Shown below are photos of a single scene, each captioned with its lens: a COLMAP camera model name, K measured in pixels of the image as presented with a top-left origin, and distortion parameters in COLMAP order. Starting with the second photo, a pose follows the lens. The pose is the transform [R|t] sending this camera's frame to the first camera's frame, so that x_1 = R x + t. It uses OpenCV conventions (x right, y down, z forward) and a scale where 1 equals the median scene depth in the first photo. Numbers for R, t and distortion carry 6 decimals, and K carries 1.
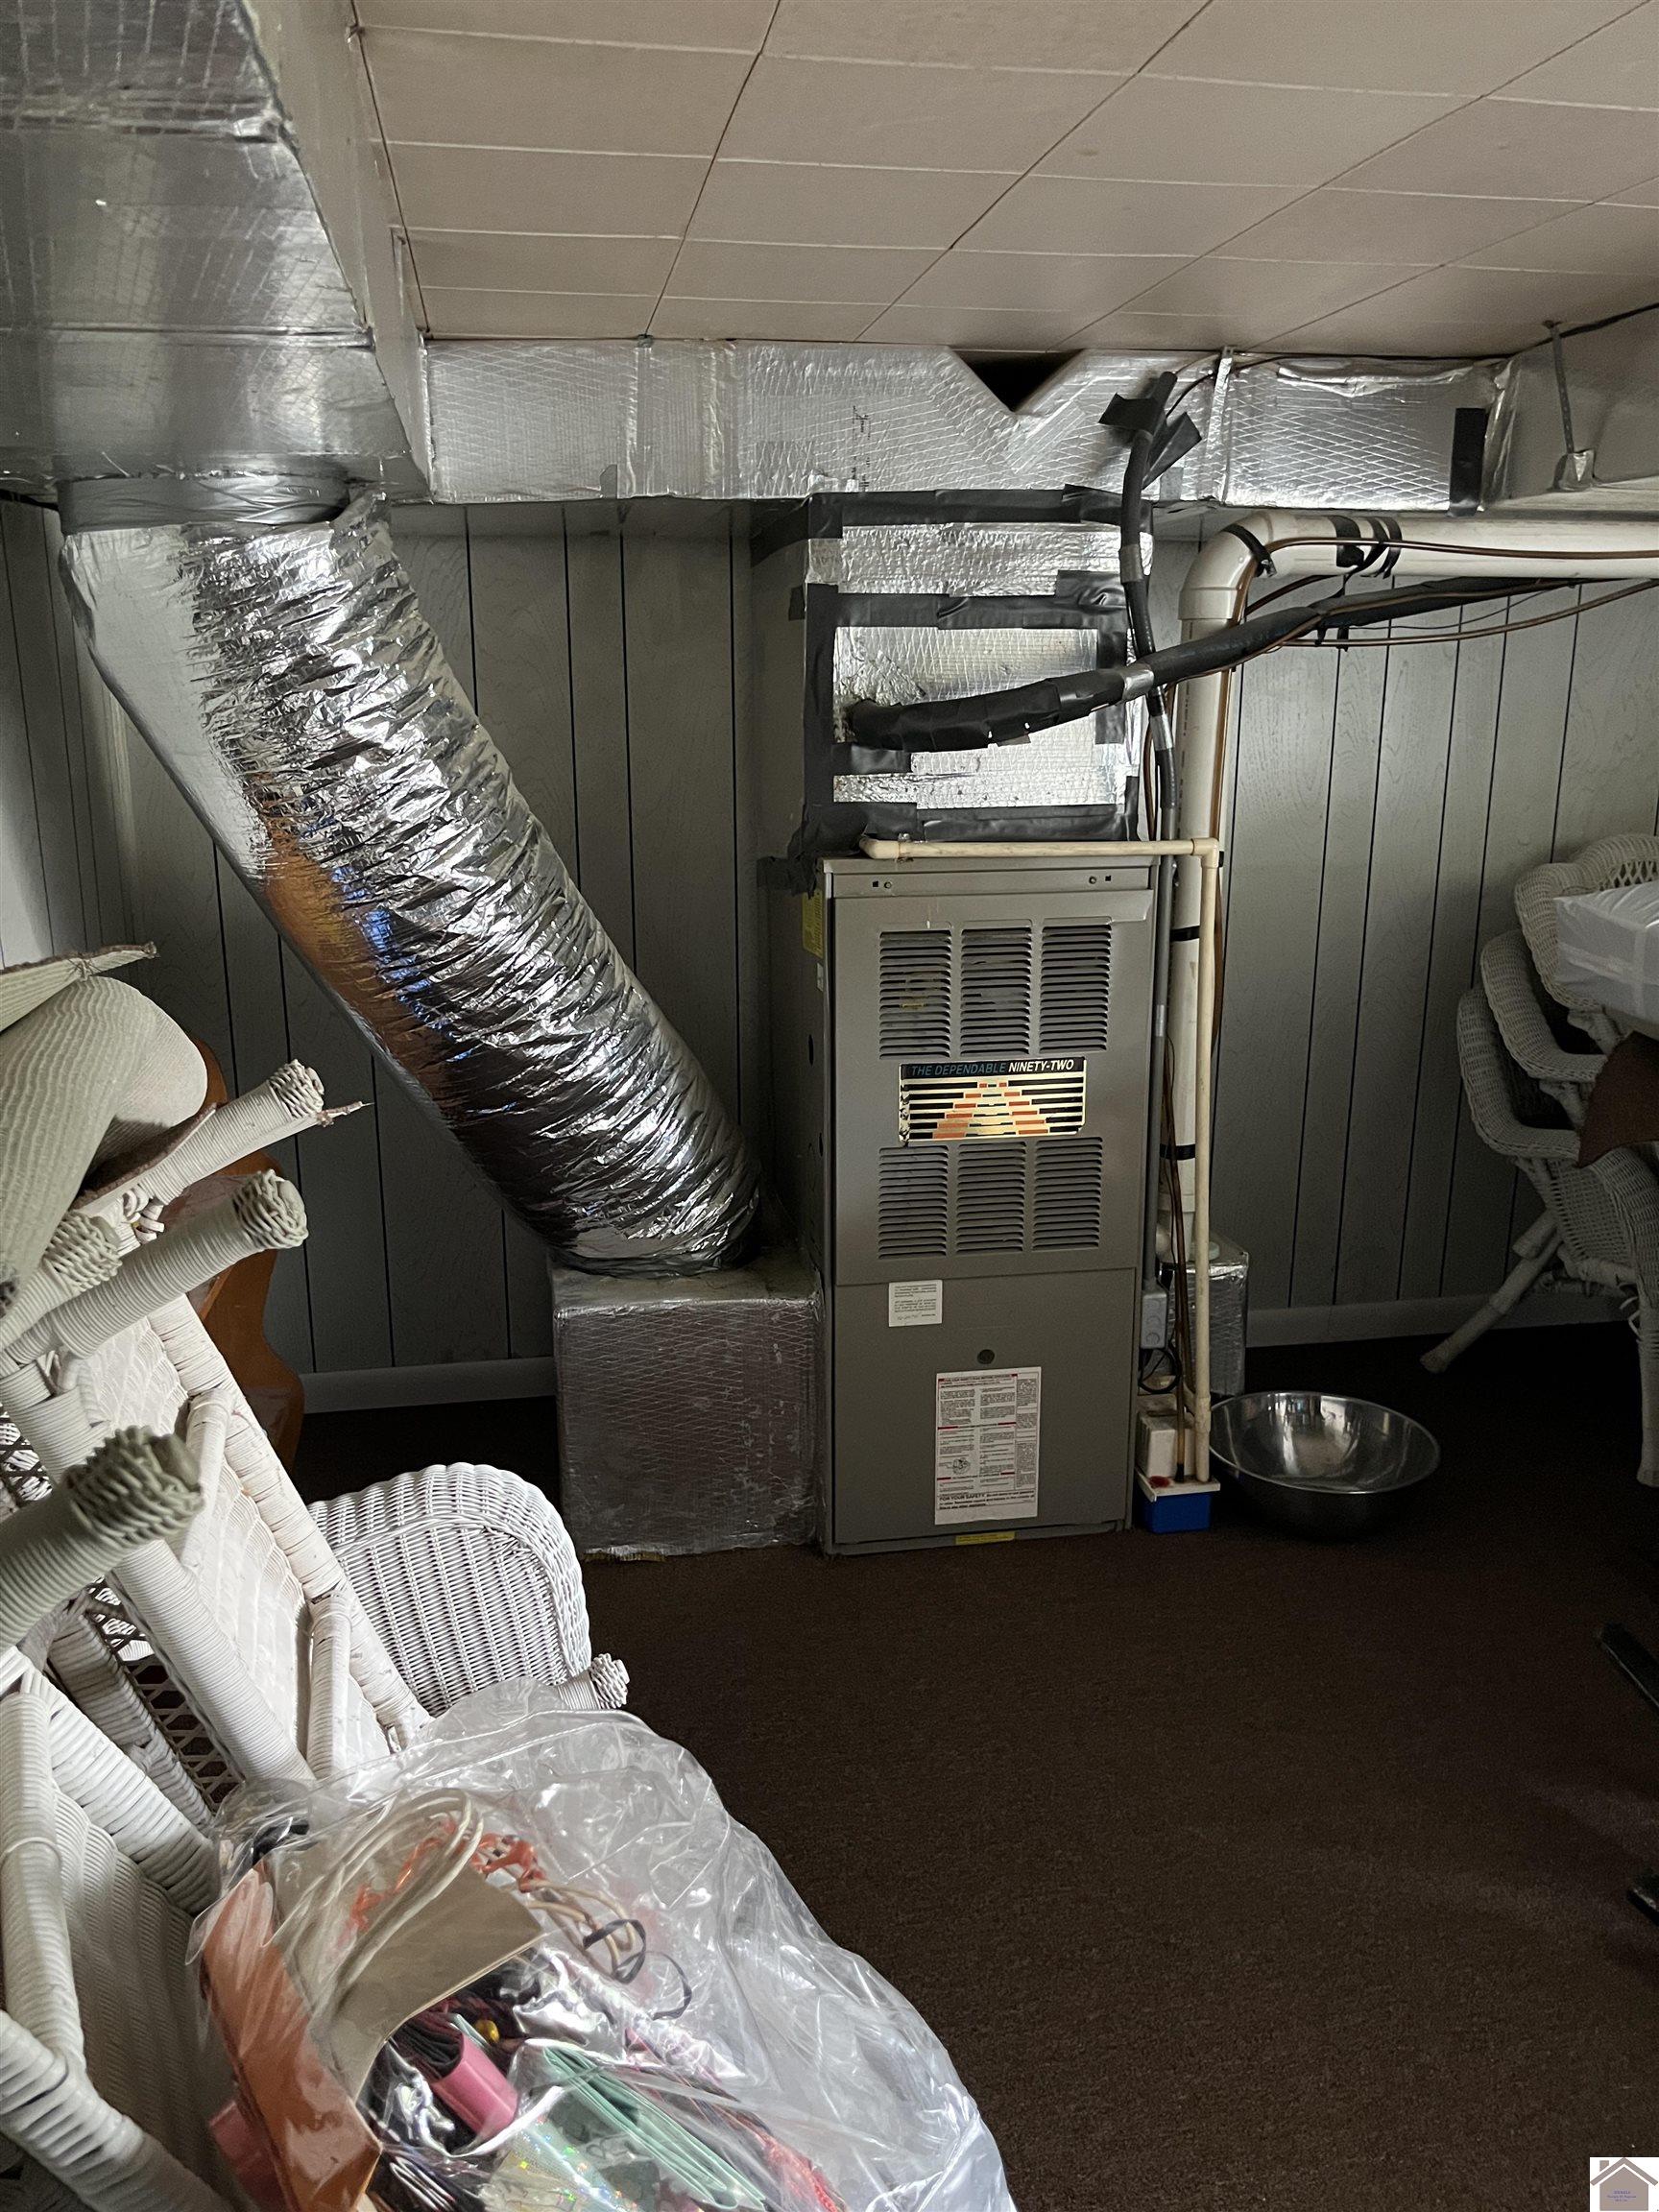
lens RADIAL K [[1653.1, 0, 820.4], [0, 1653.1, 1116.9], [0, 0, 1]] dist [0.050161, -0.108914]
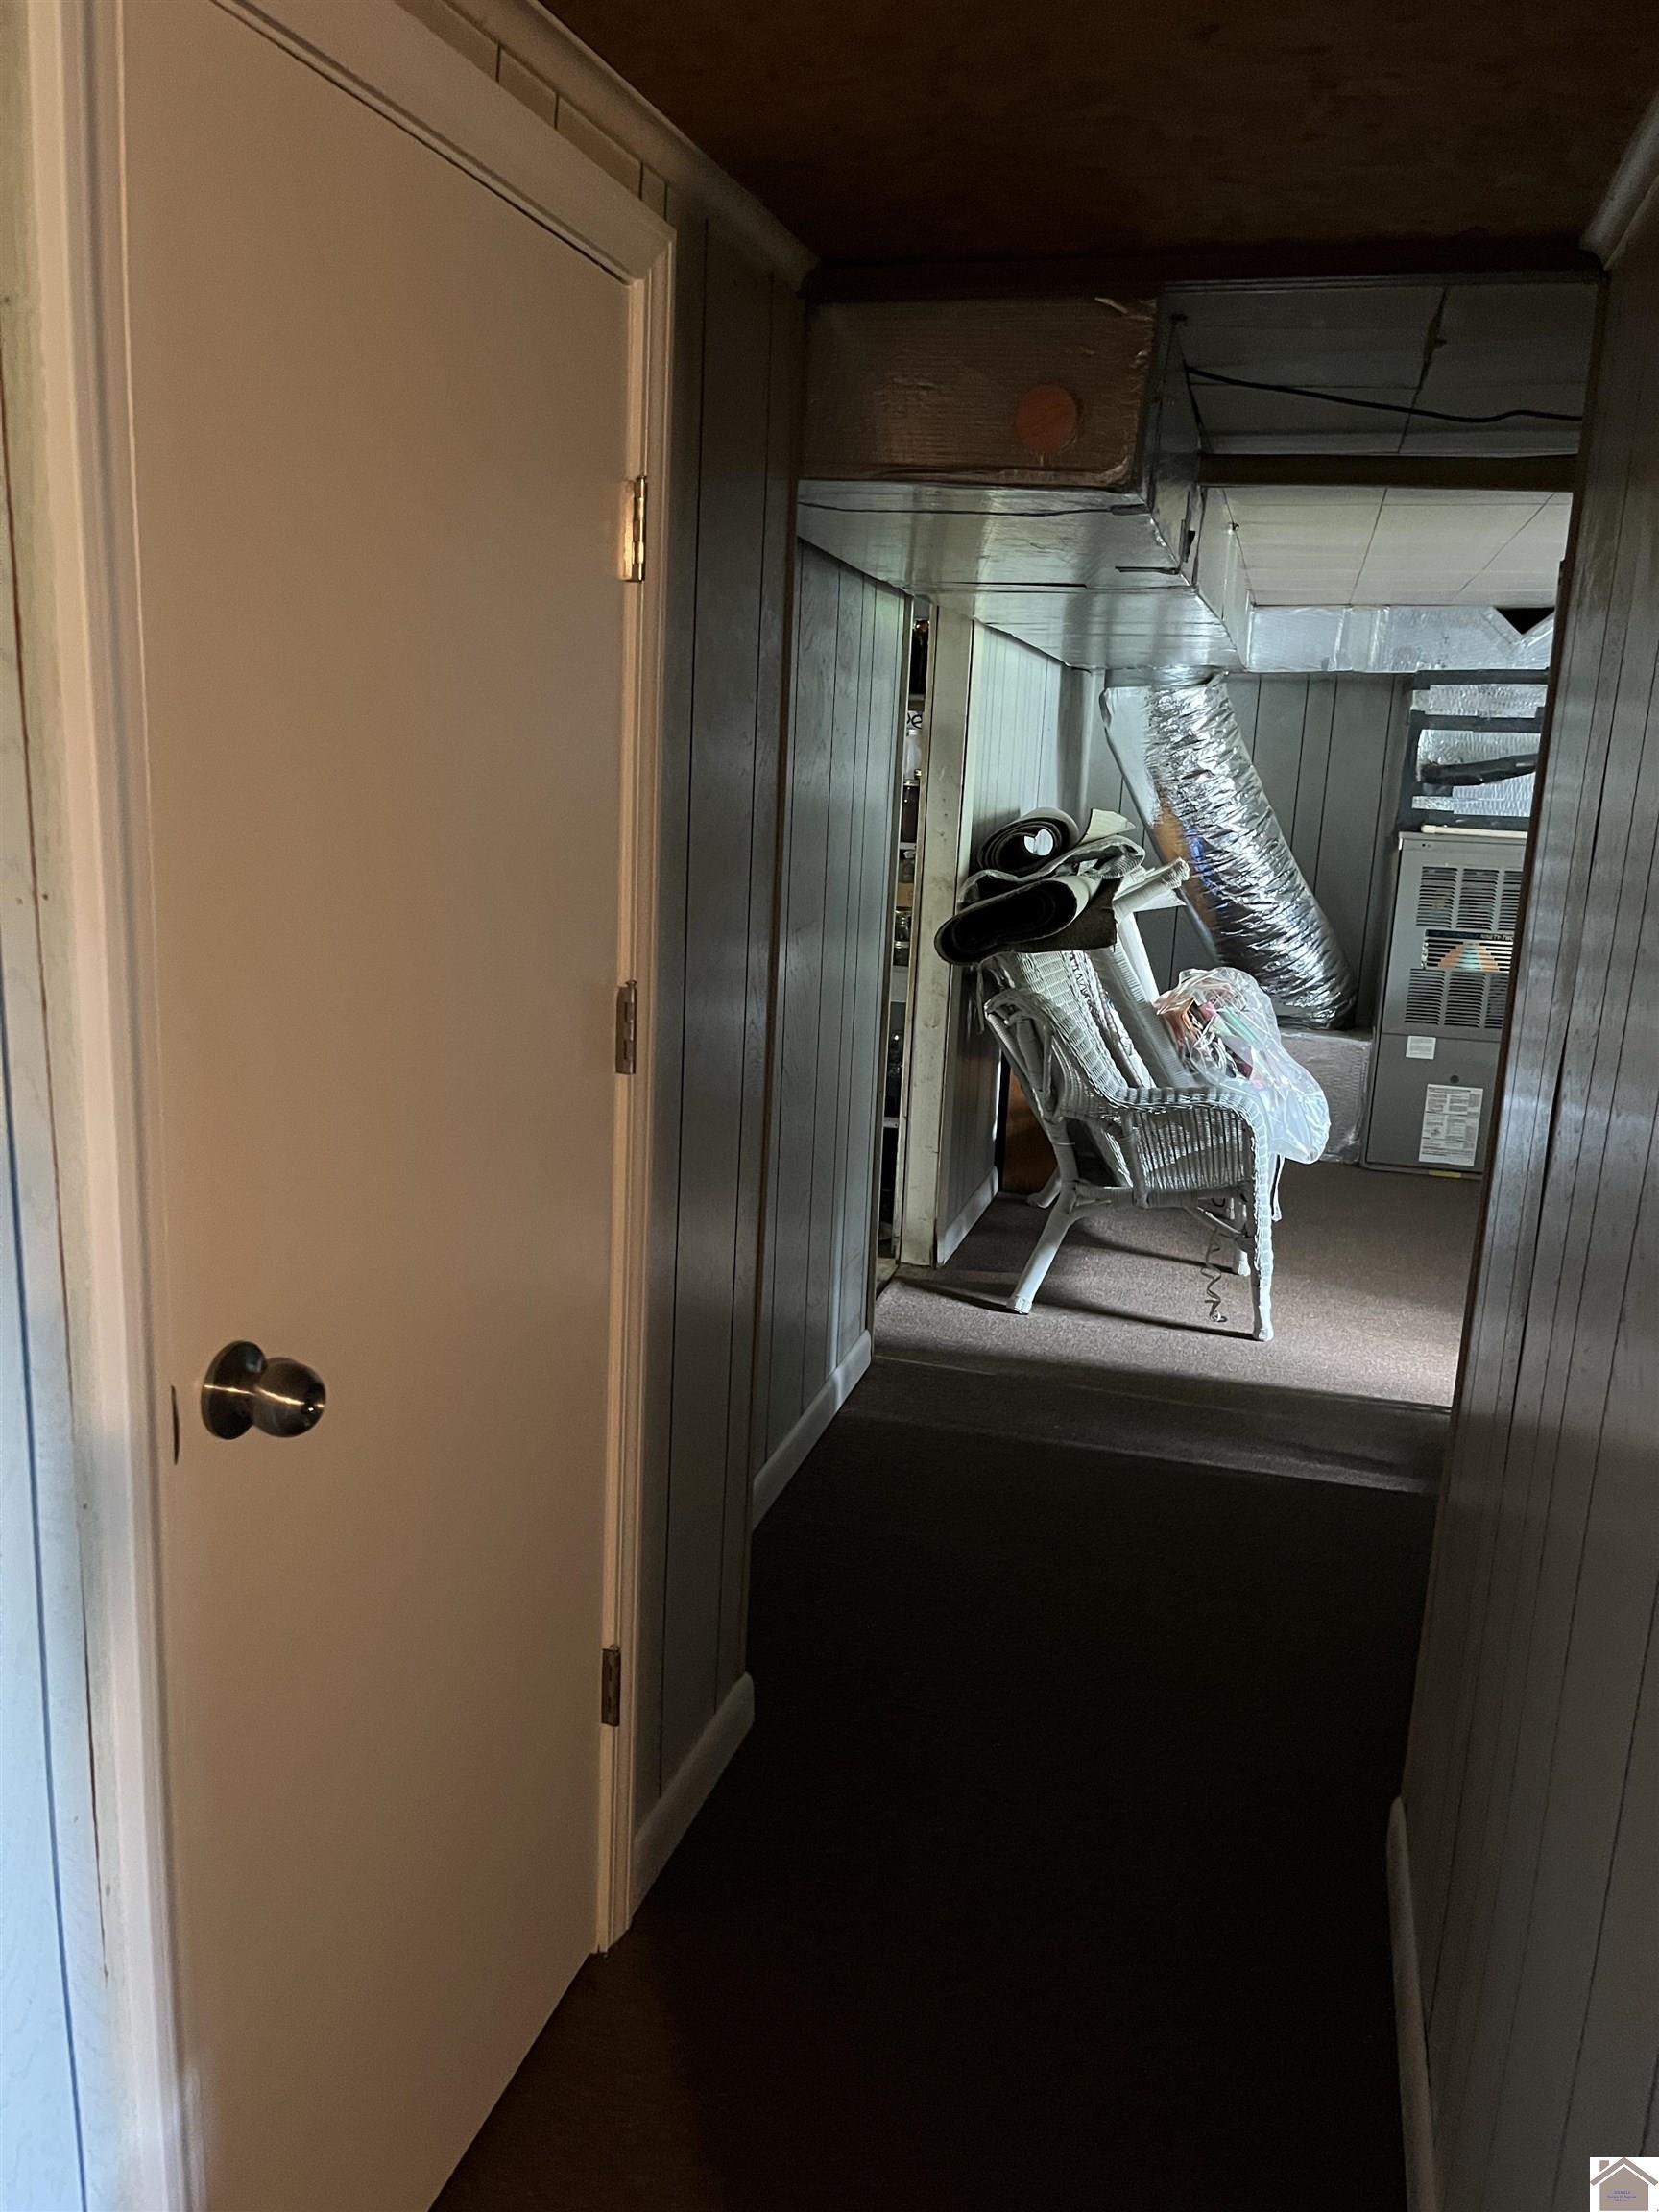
lens RADIAL K [[1653.1, 0, 820.4], [0, 1653.1, 1116.9], [0, 0, 1]] dist [0.050161, -0.108914]
pose [[0.898054, 0.132925, -0.419321, 0.293527], [-0.149127, 0.988800, -0.005934, 0.356080], [0.413836, 0.067861, 0.907819, -1.337279]]
